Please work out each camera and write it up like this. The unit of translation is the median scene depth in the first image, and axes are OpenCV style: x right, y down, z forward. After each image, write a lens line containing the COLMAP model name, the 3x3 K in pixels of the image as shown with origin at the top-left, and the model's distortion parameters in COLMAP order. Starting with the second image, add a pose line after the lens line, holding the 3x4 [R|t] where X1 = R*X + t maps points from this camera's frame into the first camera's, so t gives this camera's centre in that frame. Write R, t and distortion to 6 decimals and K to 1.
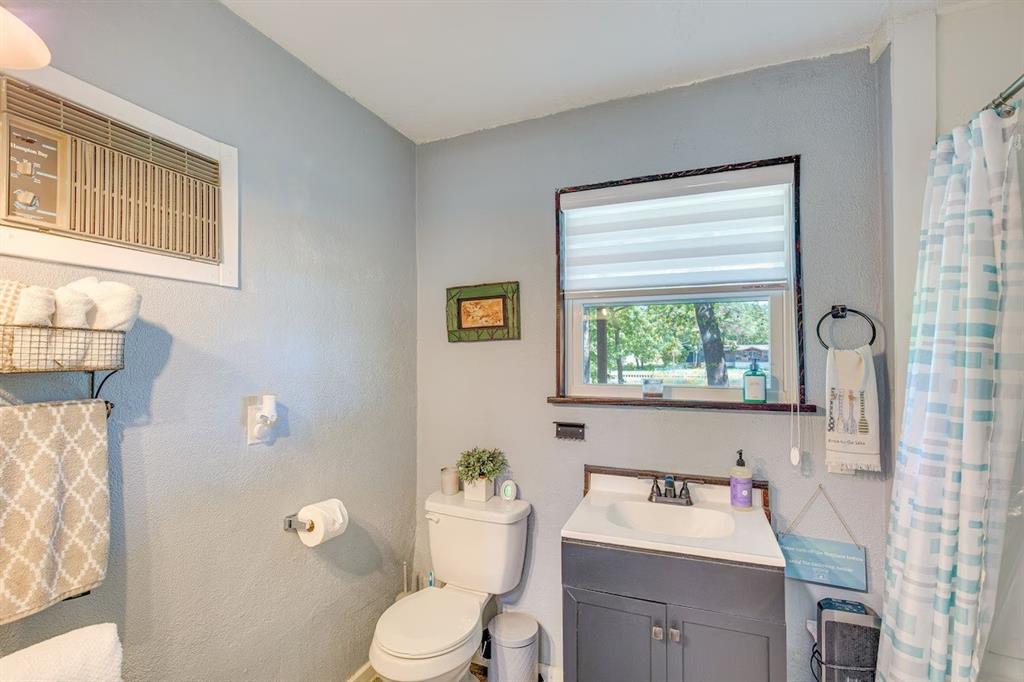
lens RADIAL K [[477.6, 0, 513.0], [0, 477.6, 352.3], [0, 0, 1]] dist [-0.000478, -0.000025]
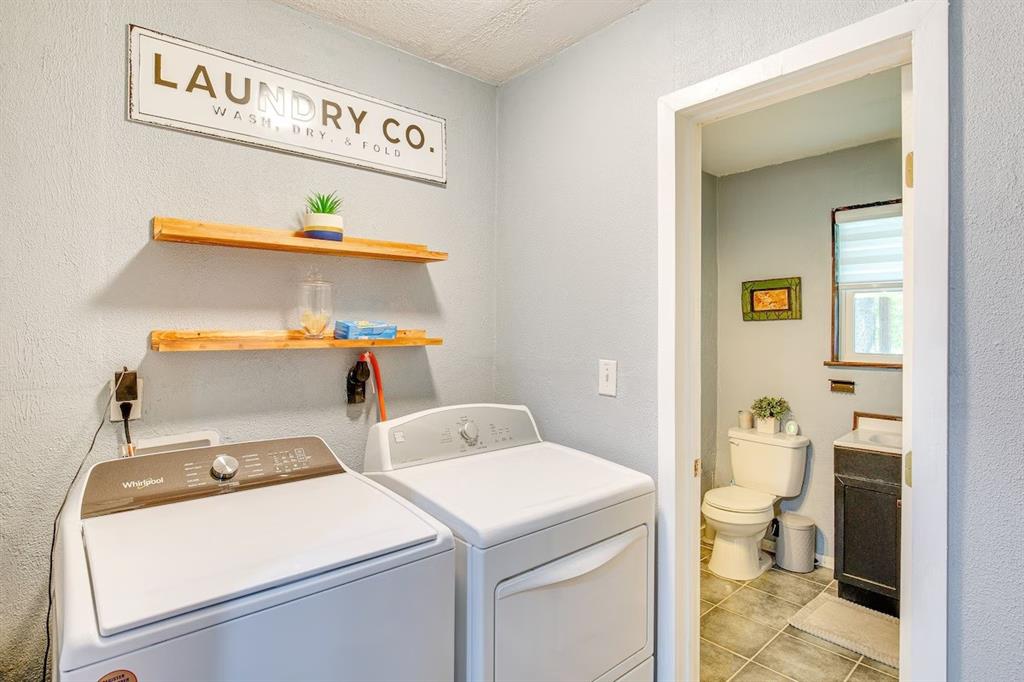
lens RADIAL K [[572.5, 0, 511.6], [0, 572.5, 331.5], [0, 0, 1]] dist [-0.018622, -0.000583]
pose [[0.913340, 0.006889, -0.407139, -0.079918], [-0.002729, 0.999938, 0.010796, -0.007428], [0.407188, -0.008750, 0.913302, -0.834824]]
